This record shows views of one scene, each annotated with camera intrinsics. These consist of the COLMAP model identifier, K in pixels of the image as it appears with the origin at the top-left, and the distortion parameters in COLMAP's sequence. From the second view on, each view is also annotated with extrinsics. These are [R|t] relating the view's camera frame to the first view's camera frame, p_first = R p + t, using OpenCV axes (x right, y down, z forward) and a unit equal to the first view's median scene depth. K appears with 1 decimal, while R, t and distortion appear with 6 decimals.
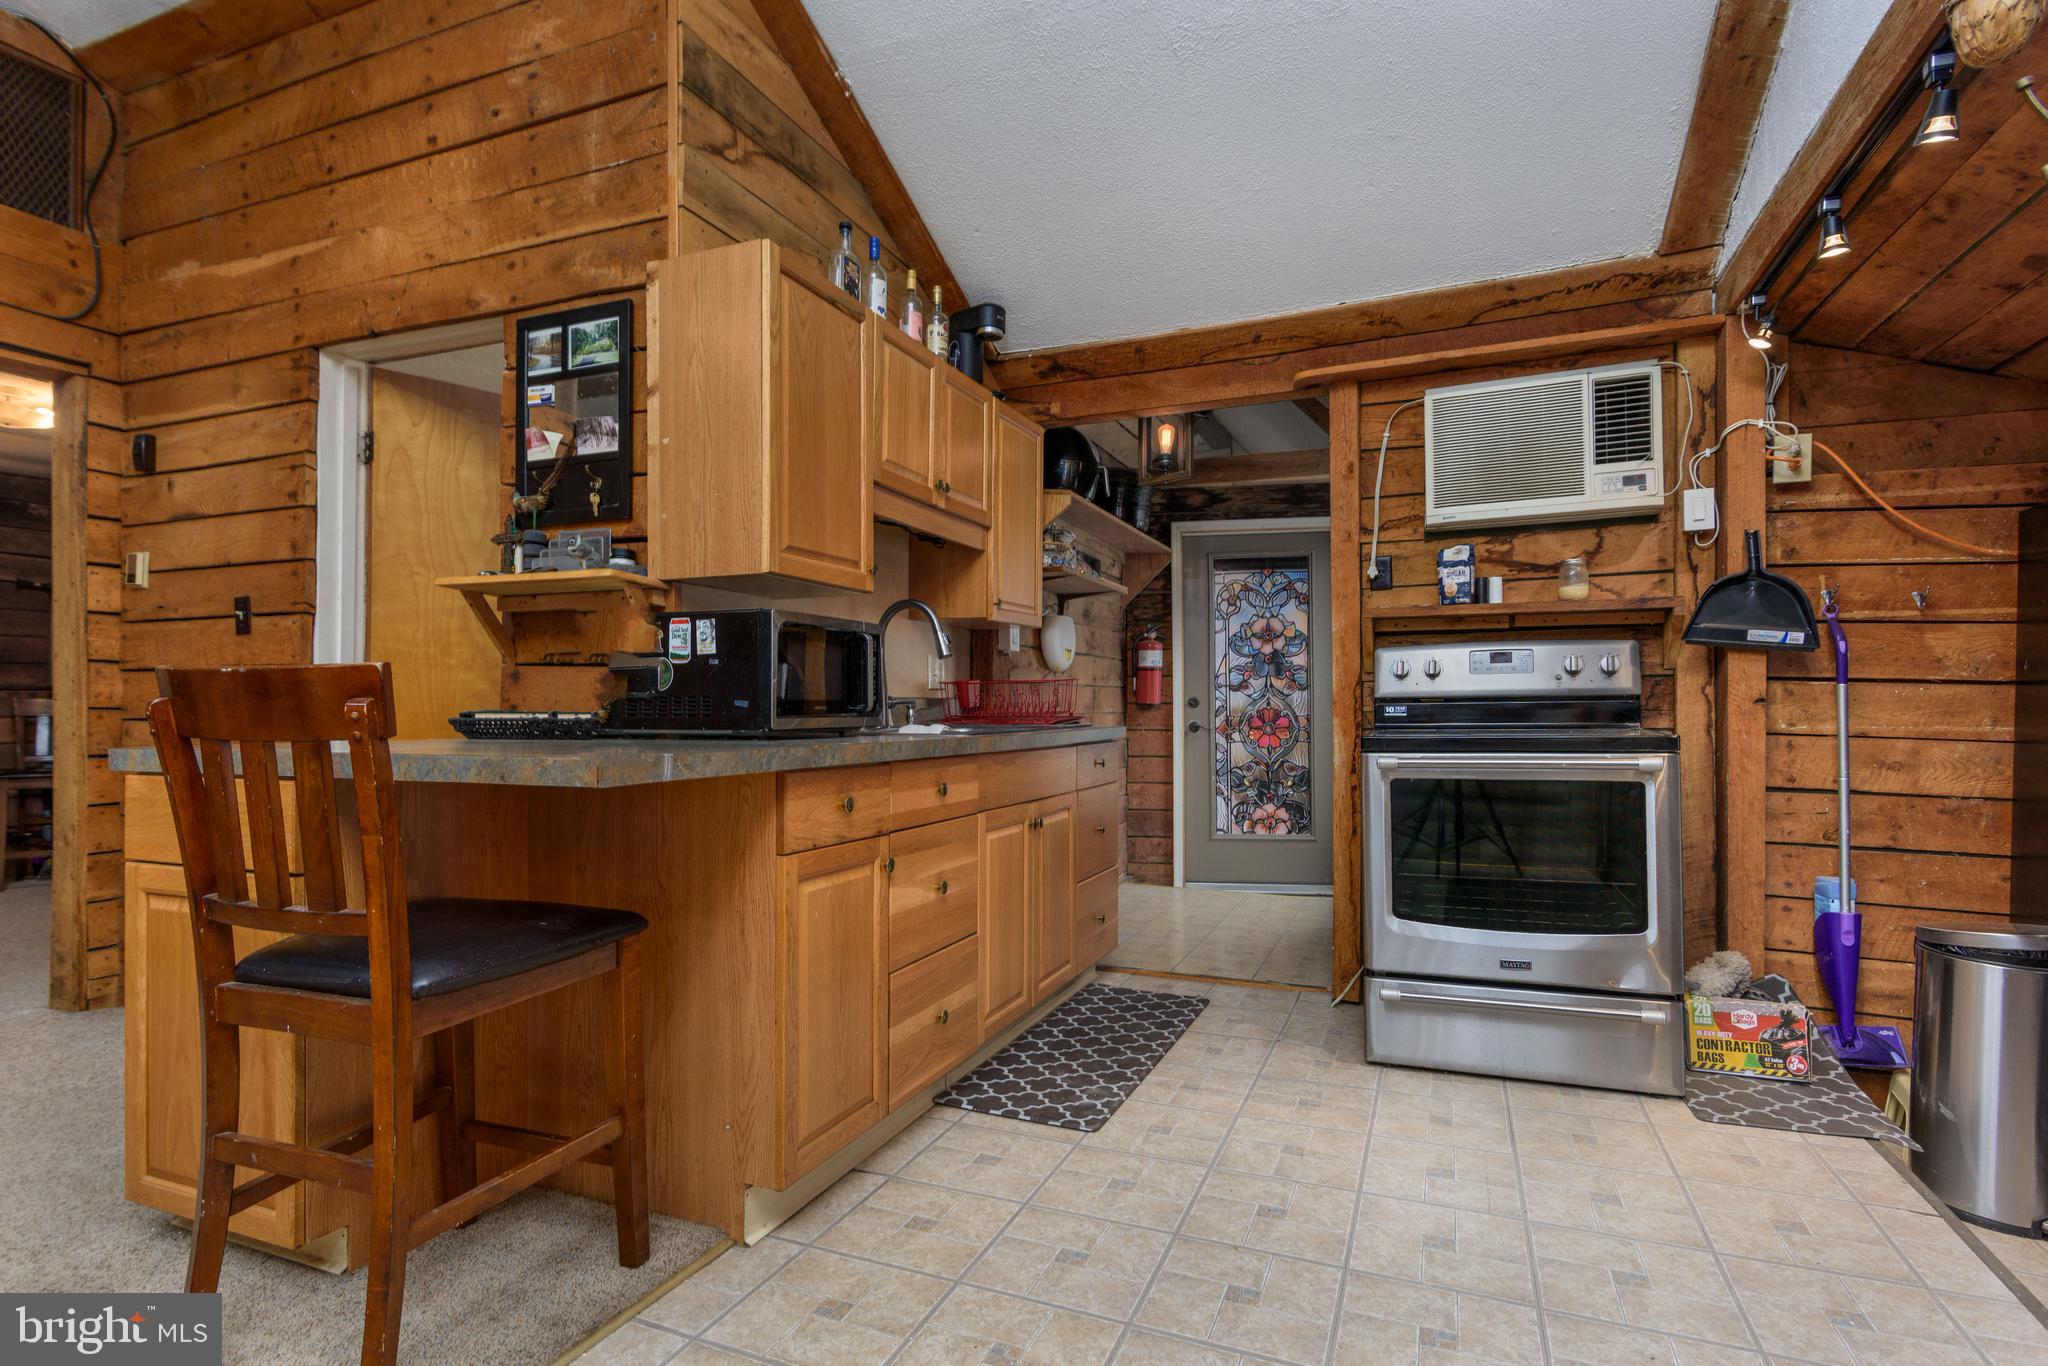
lens RADIAL K [[1028.3, 0, 1035.0], [0, 1028.3, 704.0], [0, 0, 1]] dist [0.009654, -0.005002]
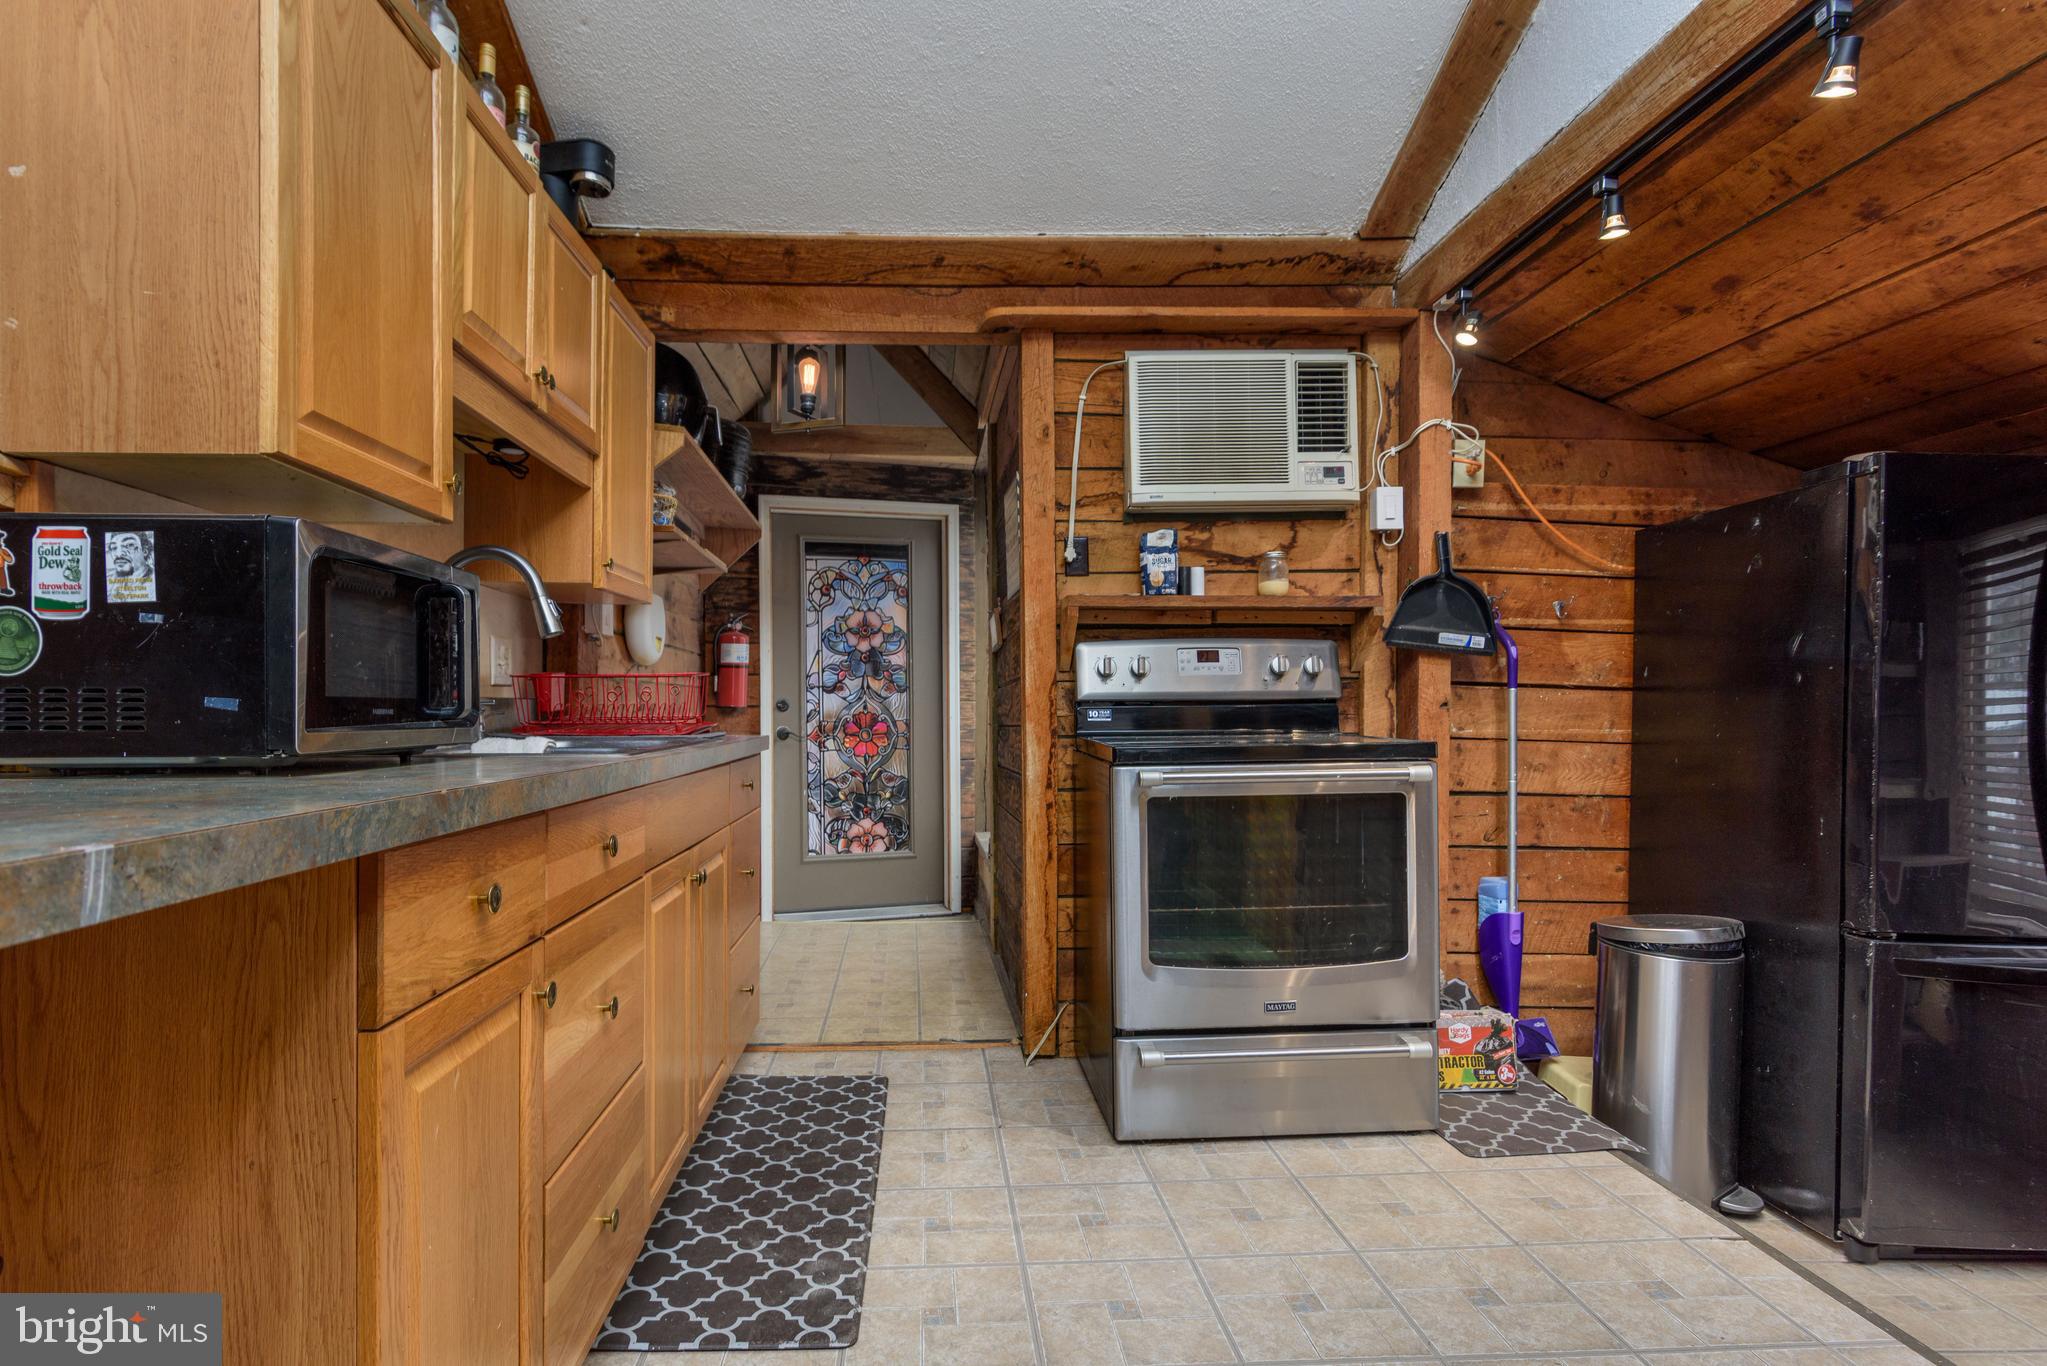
lens RADIAL K [[1027.8, 0, 978.1], [0, 1027.8, 711.3], [0, 0, 1]] dist [0.009654, -0.005002]
pose [[0.907582, 0.000383, 0.419874, -0.120190], [-0.001735, 0.999994, 0.002838, 0.001080], [-0.419870, -0.003305, 0.907578, 0.289329]]
